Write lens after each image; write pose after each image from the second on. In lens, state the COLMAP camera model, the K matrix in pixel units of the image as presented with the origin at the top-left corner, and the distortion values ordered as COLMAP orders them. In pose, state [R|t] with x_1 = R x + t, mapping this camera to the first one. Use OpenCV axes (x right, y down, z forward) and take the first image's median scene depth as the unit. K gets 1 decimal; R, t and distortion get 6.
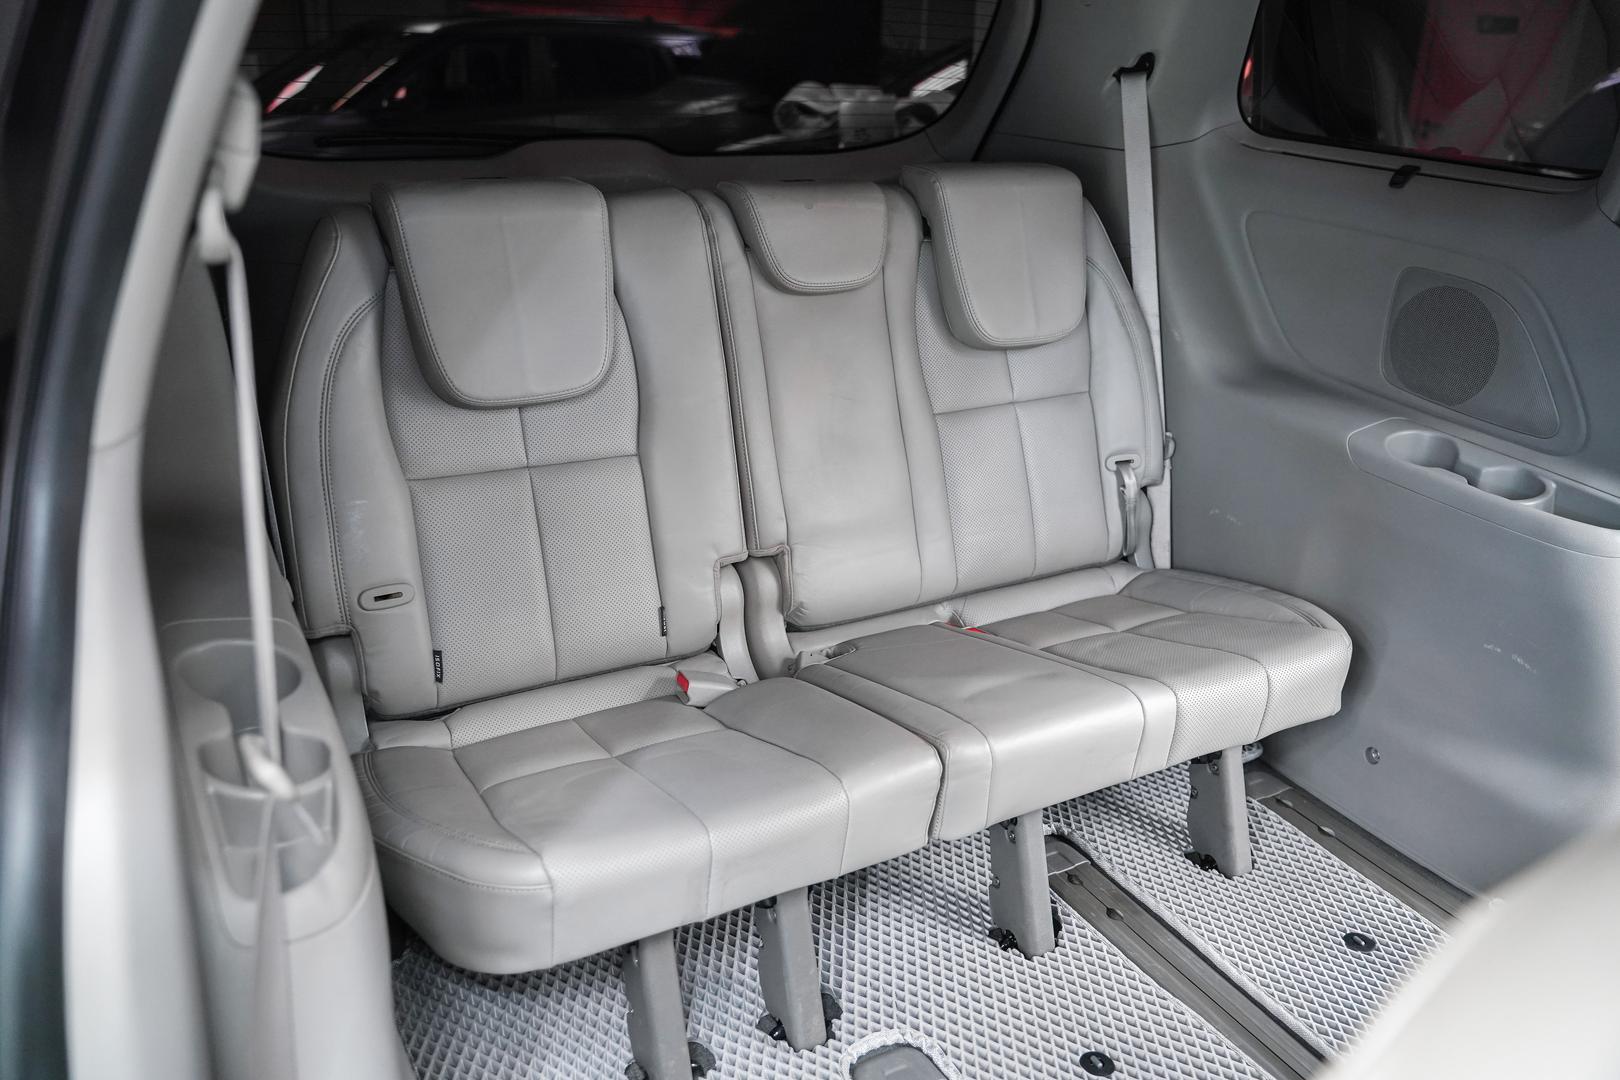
lens RADIAL K [[1294.4, 0, 810.0], [0, 1294.4, 540.0], [0, 0, 1]] dist [-0.007967, 0.000531]
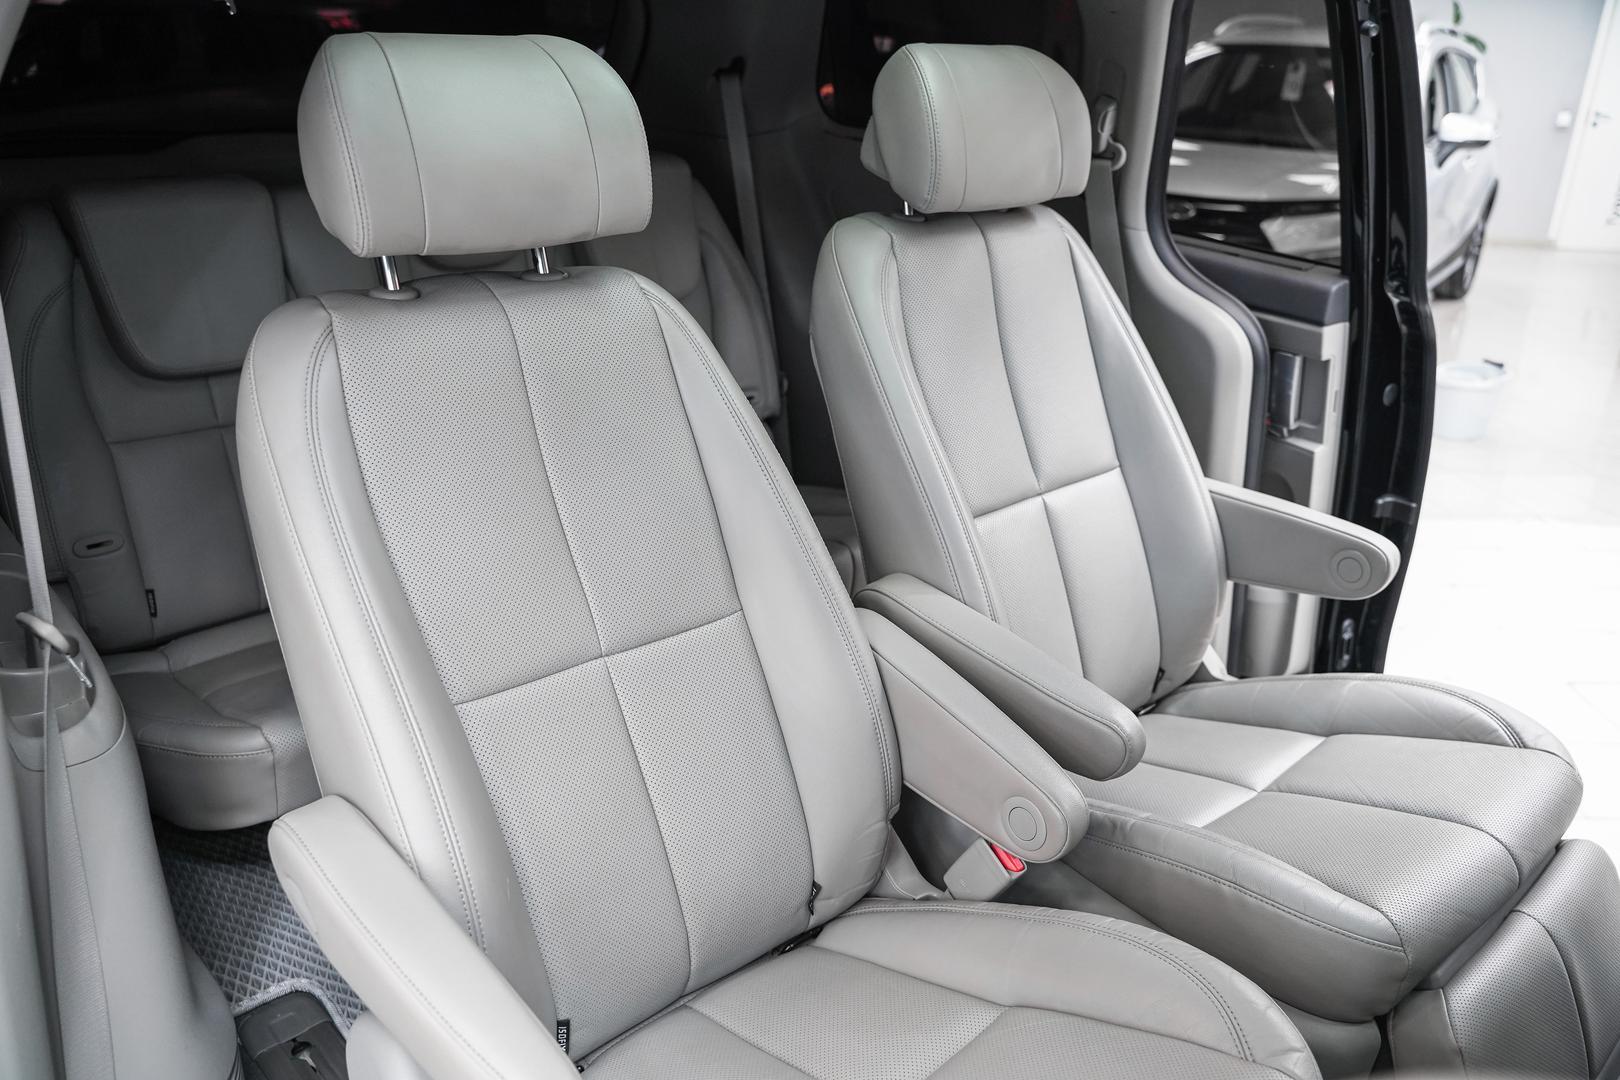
lens RADIAL K [[1294.4, 0, 810.0], [0, 1294.4, 540.0], [0, 0, 1]] dist [-0.007967, 0.000531]
pose [[0.973643, -0.079959, 0.213600, 0.043066], [0.074905, 0.996688, 0.031663, 0.048856], [-0.215425, -0.014829, 0.976408, -0.250589]]
